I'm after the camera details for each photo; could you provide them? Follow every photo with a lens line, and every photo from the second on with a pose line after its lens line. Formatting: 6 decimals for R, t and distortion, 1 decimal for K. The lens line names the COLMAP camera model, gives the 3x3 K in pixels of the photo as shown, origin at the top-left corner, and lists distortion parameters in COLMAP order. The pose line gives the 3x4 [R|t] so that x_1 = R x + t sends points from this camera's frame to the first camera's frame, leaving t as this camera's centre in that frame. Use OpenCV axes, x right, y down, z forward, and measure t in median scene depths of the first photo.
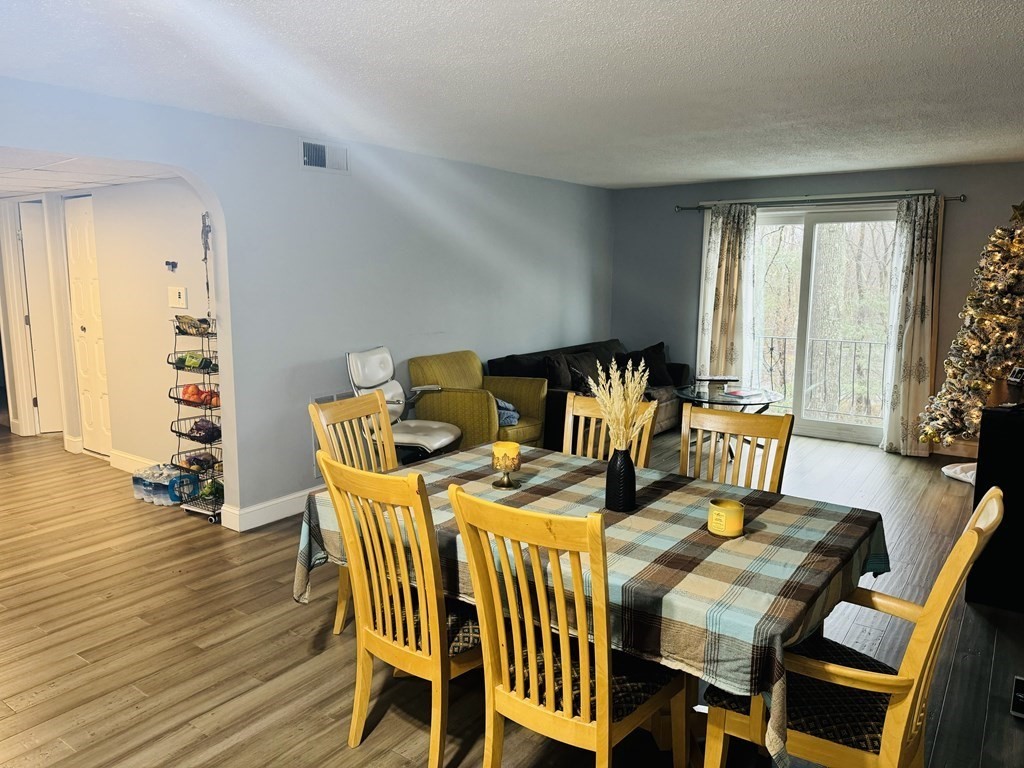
lens RADIAL K [[716.1, 0, 513.1], [0, 716.1, 382.7], [0, 0, 1]] dist [0.054346, -0.024149]
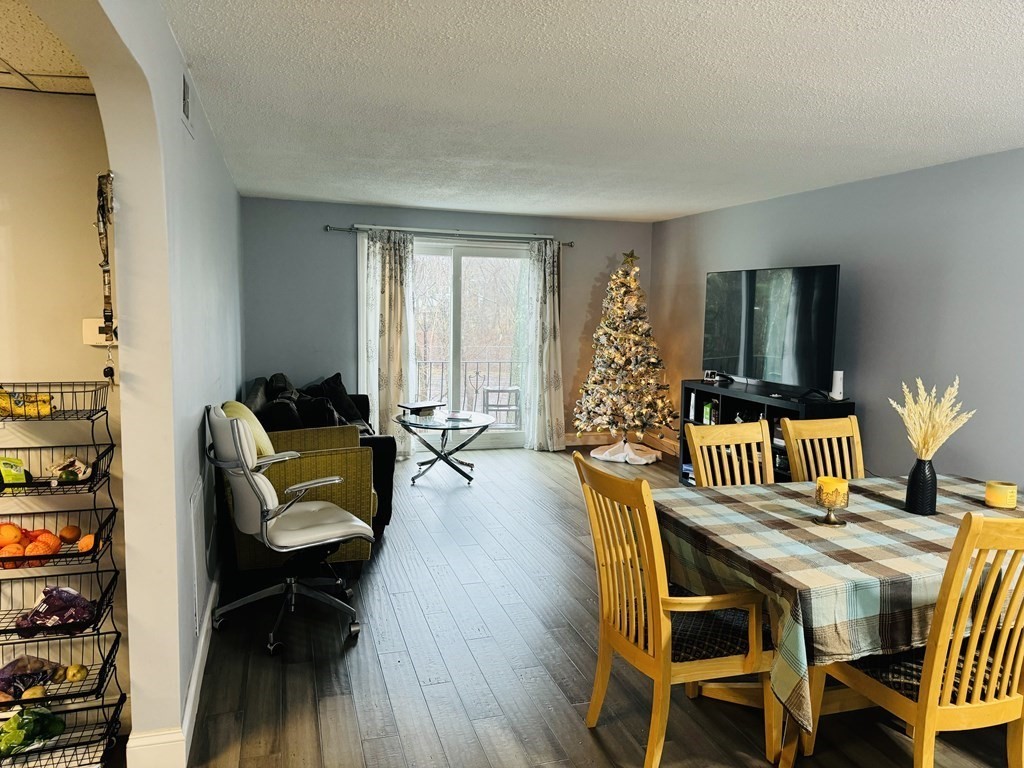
lens RADIAL K [[716.1, 0, 509.8], [0, 716.1, 377.5], [0, 0, 1]] dist [0.054346, -0.024149]
pose [[0.607849, -0.076854, 0.790325, -0.441284], [0.107183, 0.994137, 0.014238, -0.047726], [-0.786786, 0.076055, 0.612522, 0.313340]]
